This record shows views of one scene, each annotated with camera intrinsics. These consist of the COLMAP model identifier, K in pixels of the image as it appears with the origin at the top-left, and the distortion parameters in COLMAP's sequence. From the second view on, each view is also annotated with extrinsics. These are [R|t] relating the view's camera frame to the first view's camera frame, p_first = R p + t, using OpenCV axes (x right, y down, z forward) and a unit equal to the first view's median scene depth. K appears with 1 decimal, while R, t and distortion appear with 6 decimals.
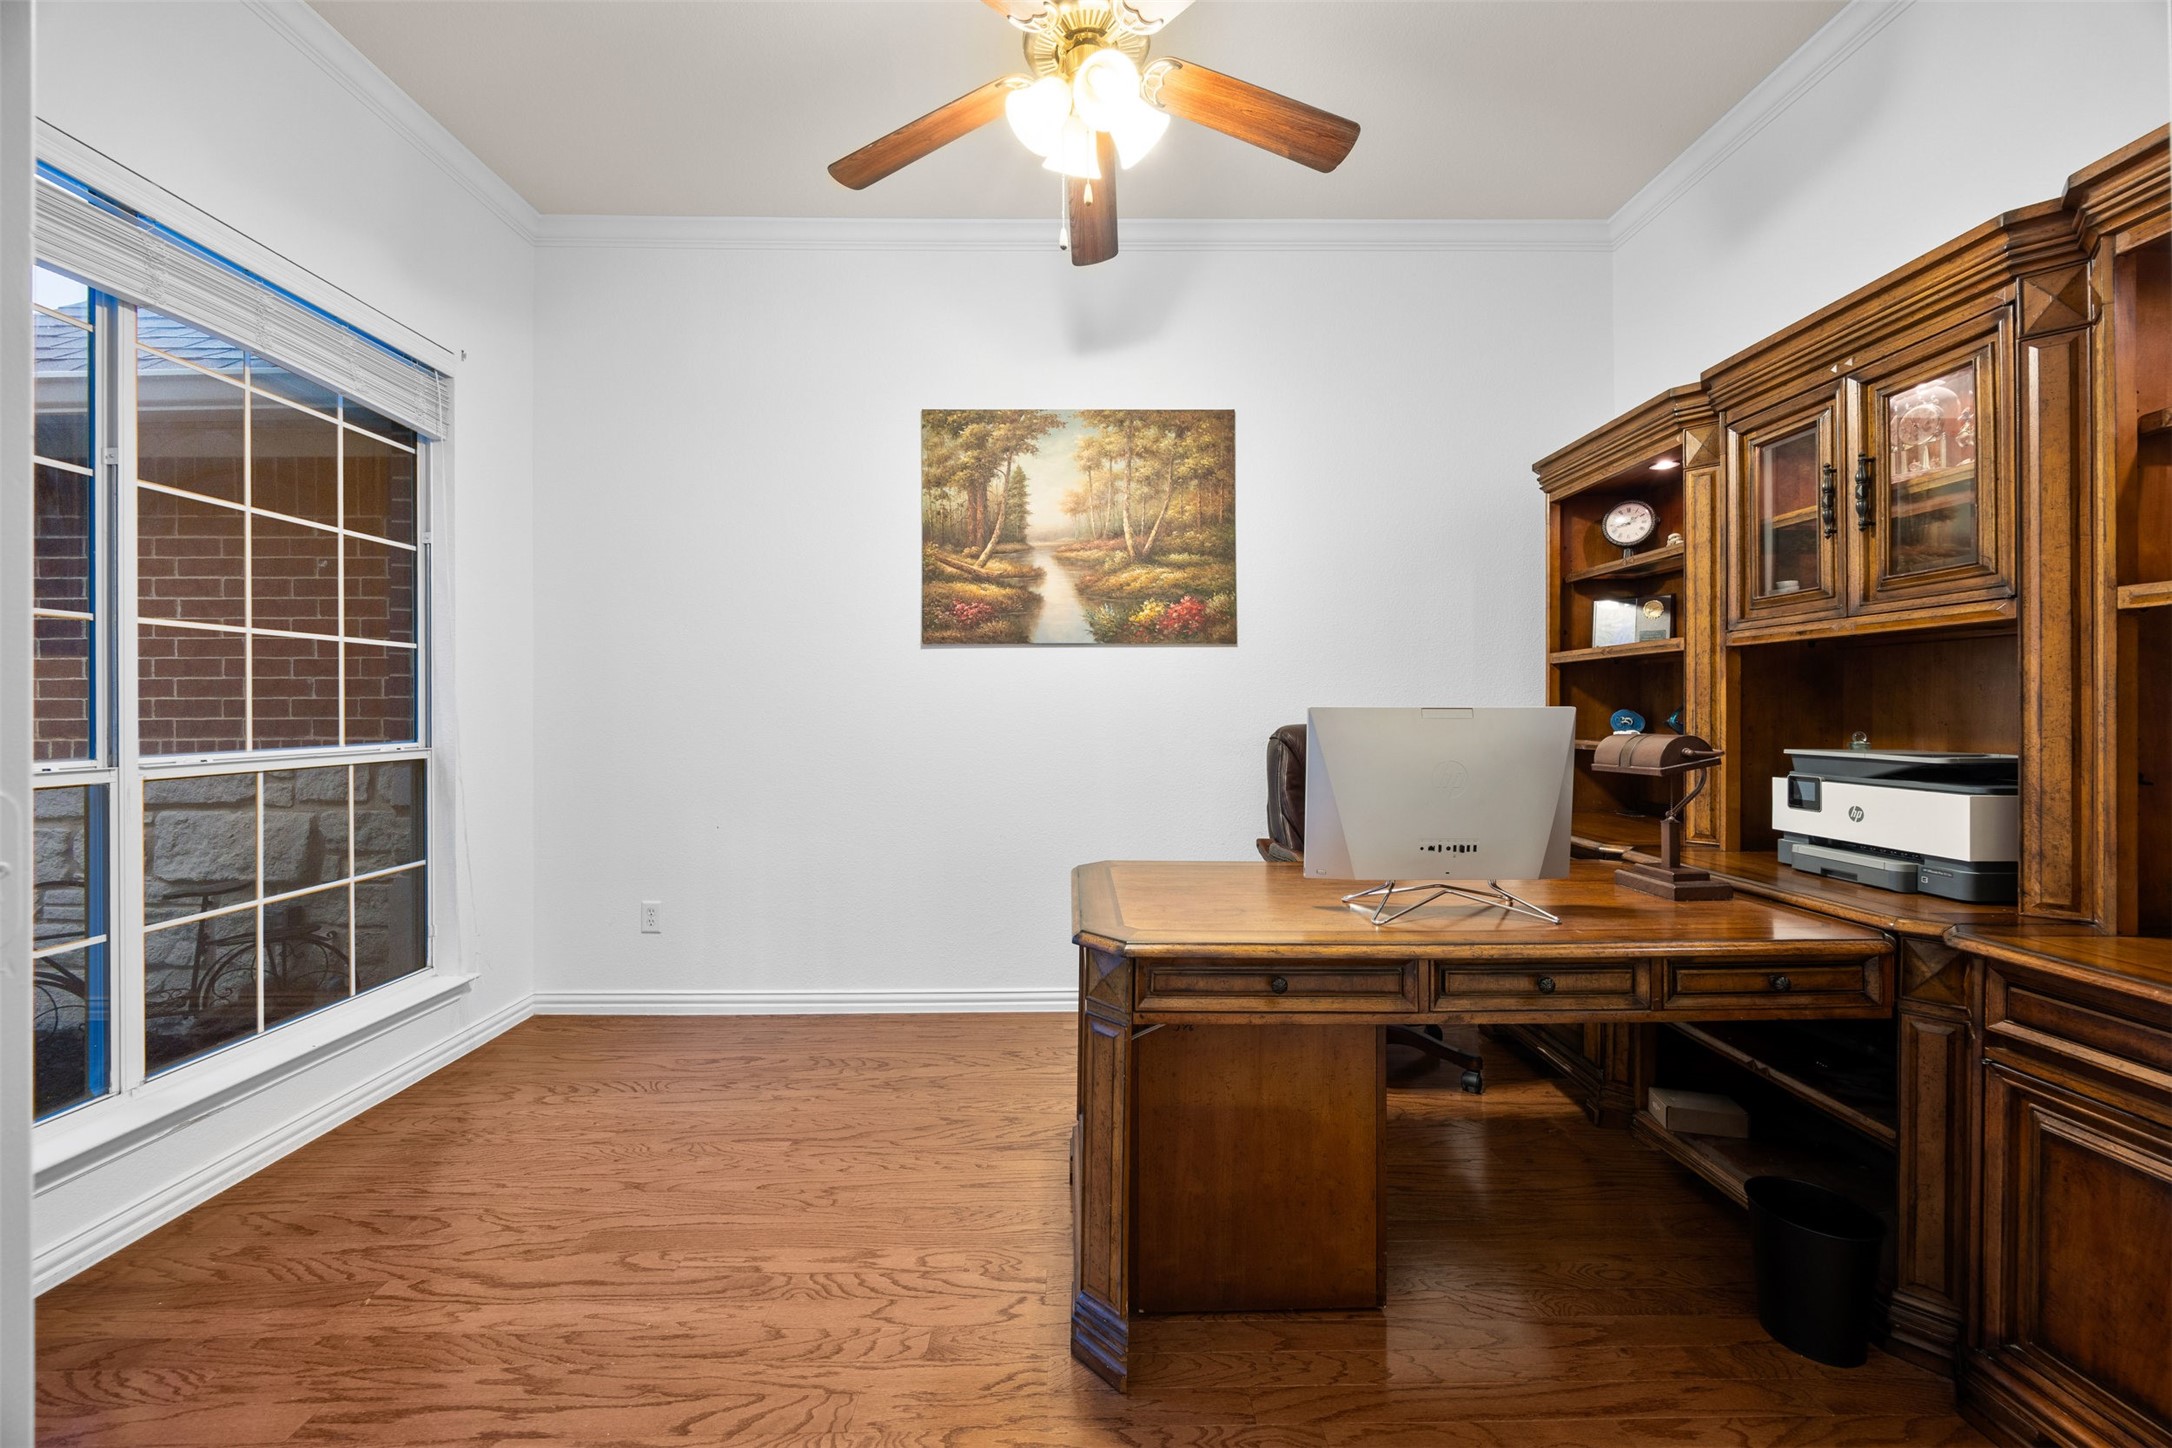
lens RADIAL K [[837.1, 0, 1077.4], [0, 837.1, 706.4], [0, 0, 1]] dist [-0.000387, -0.000249]
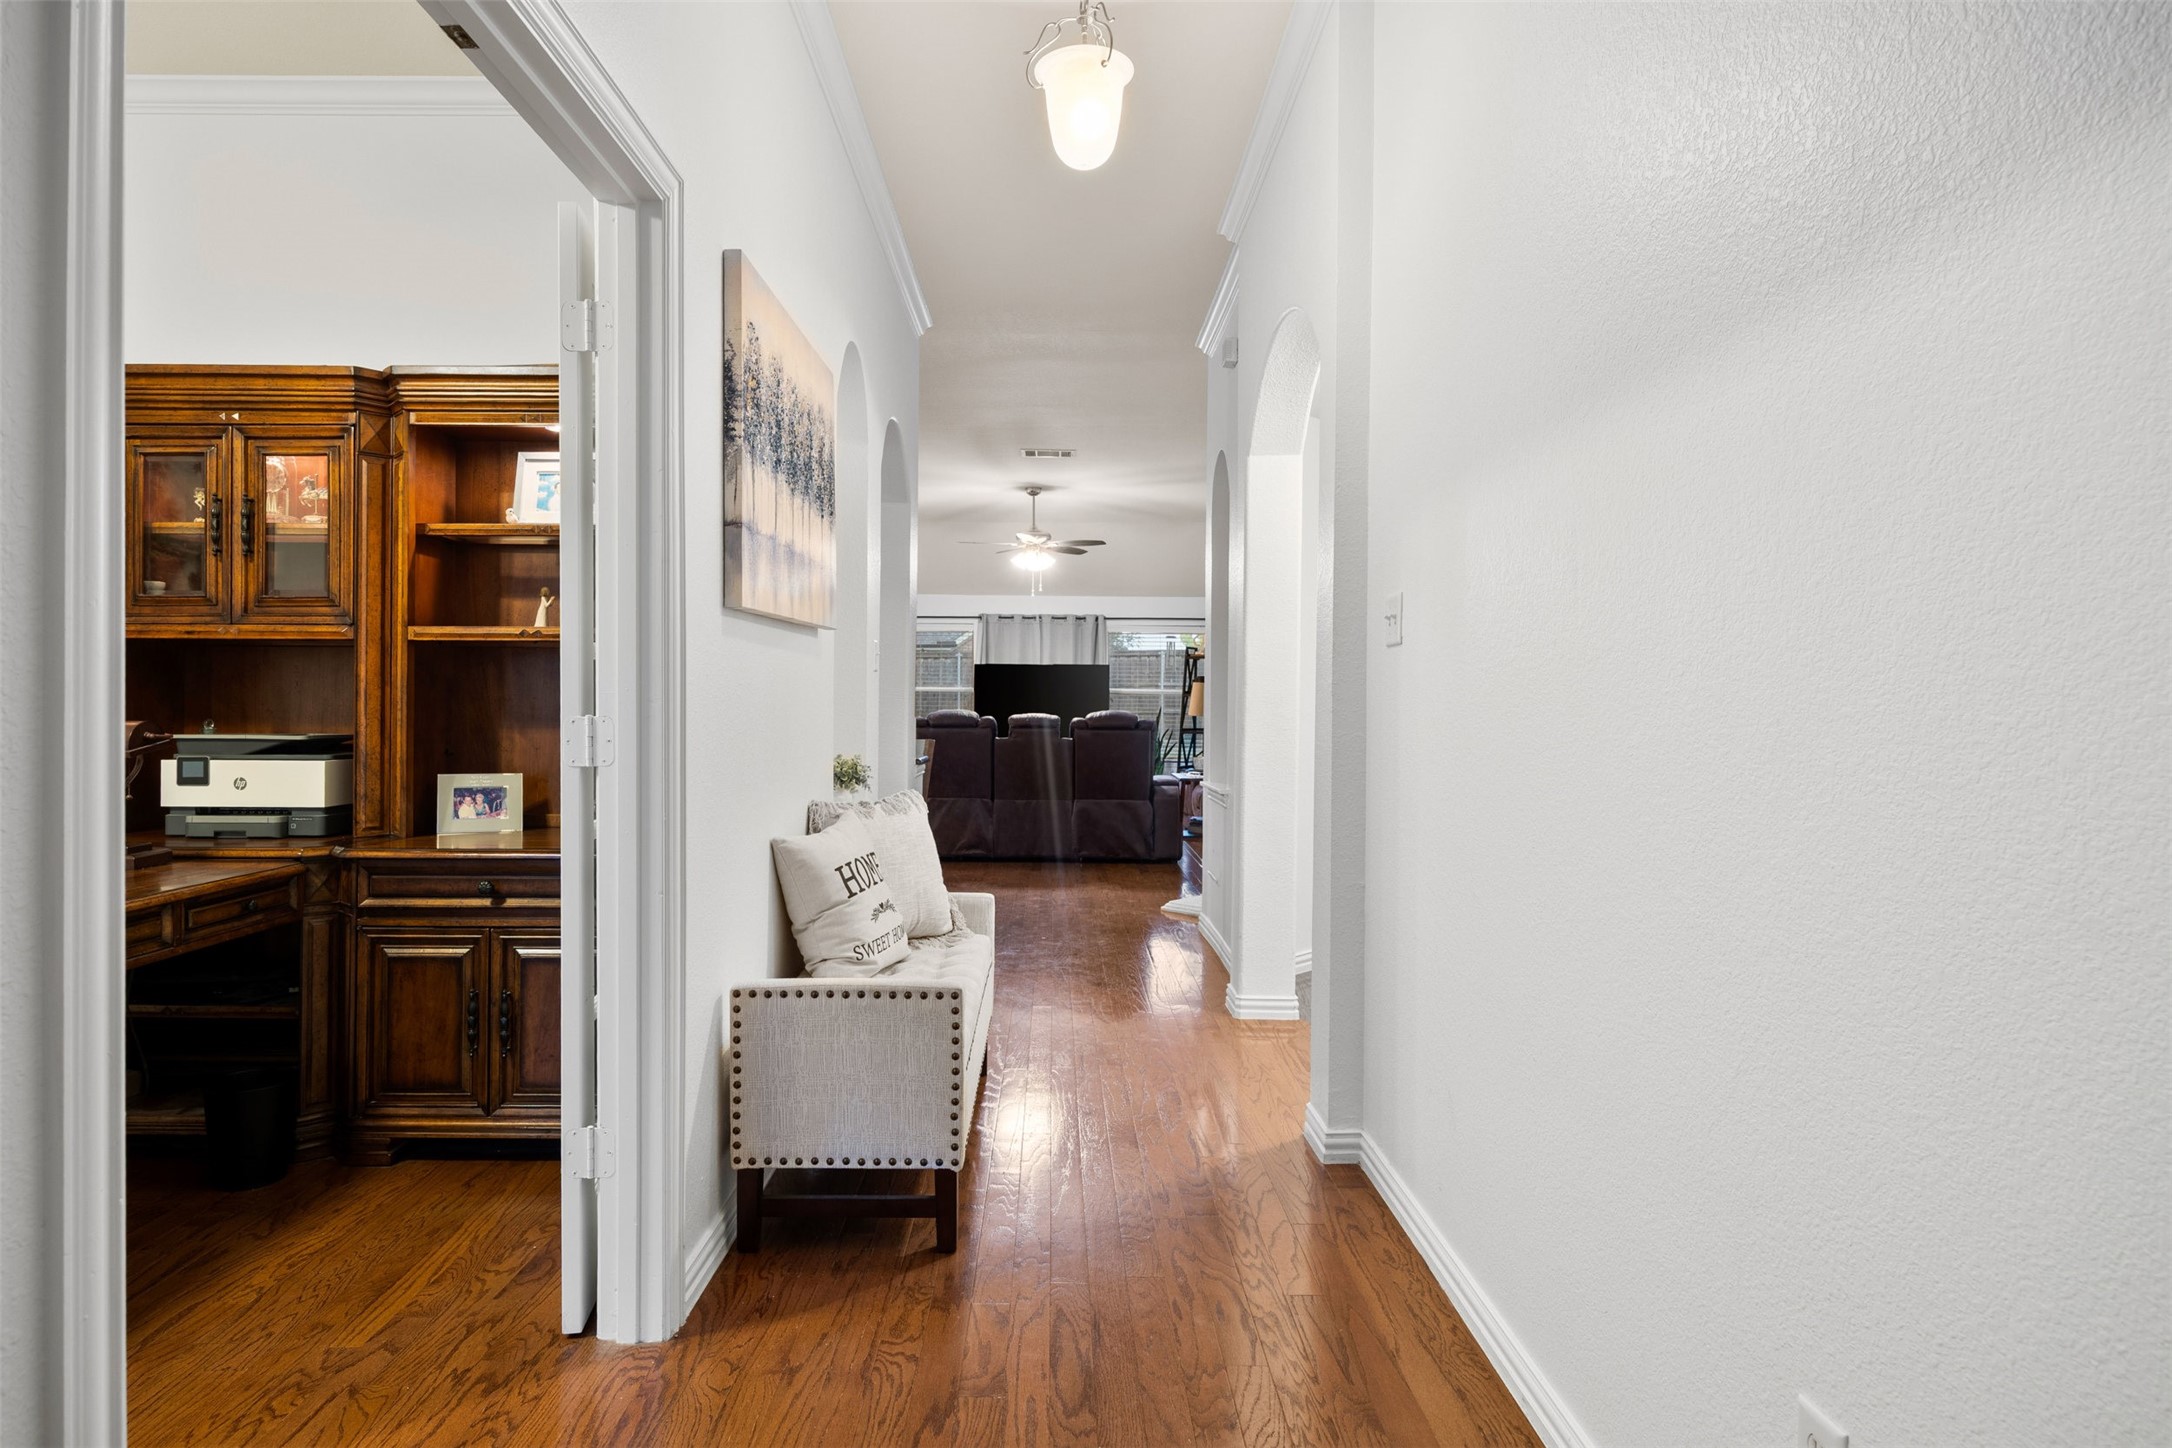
lens RADIAL K [[1226.4, 0, 1078.0], [0, 1226.4, 710.5], [0, 0, 1]] dist [-0.005132, -0.001196]
pose [[0.010846, 0.000484, 0.999941, -1.010101], [-0.010212, 0.999948, -0.000373, 0.009123], [-0.999889, -0.010207, 0.010850, -0.303915]]
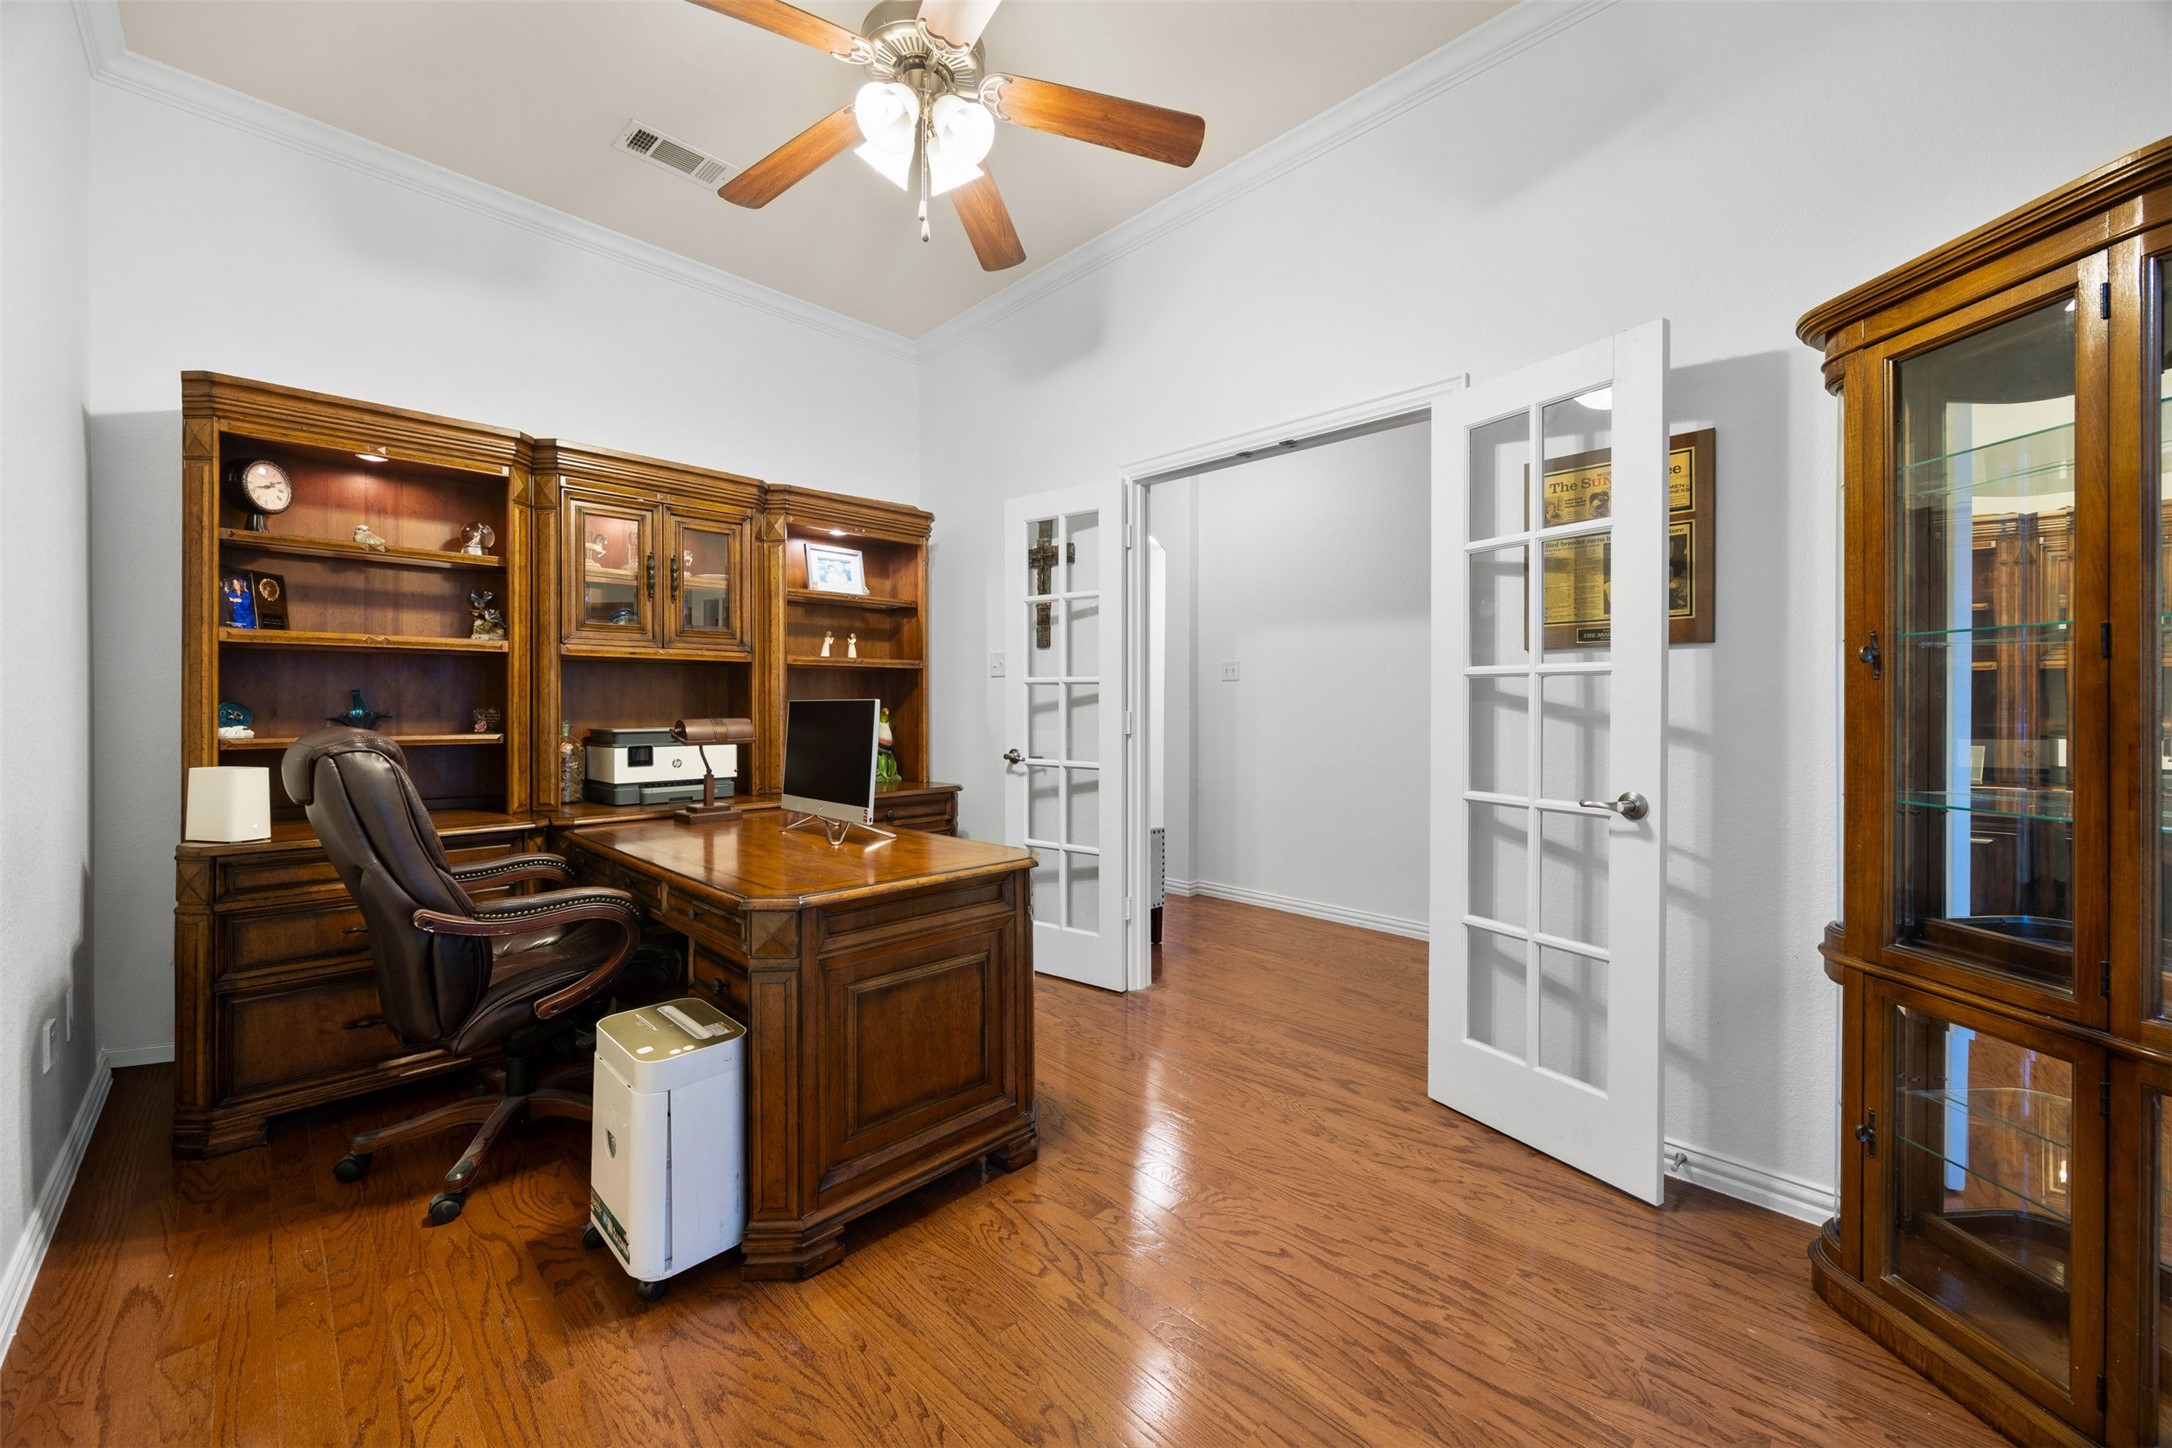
lens RADIAL K [[821.5, 0, 1081.0], [0, 821.5, 716.9], [0, 0, 1]] dist [-0.002579, -0.000090]
pose [[-0.702259, -0.012733, 0.711808, -1.006966], [-0.002951, 0.999884, 0.014974, 0.004628], [-0.711916, 0.008415, -0.702214, 1.853232]]
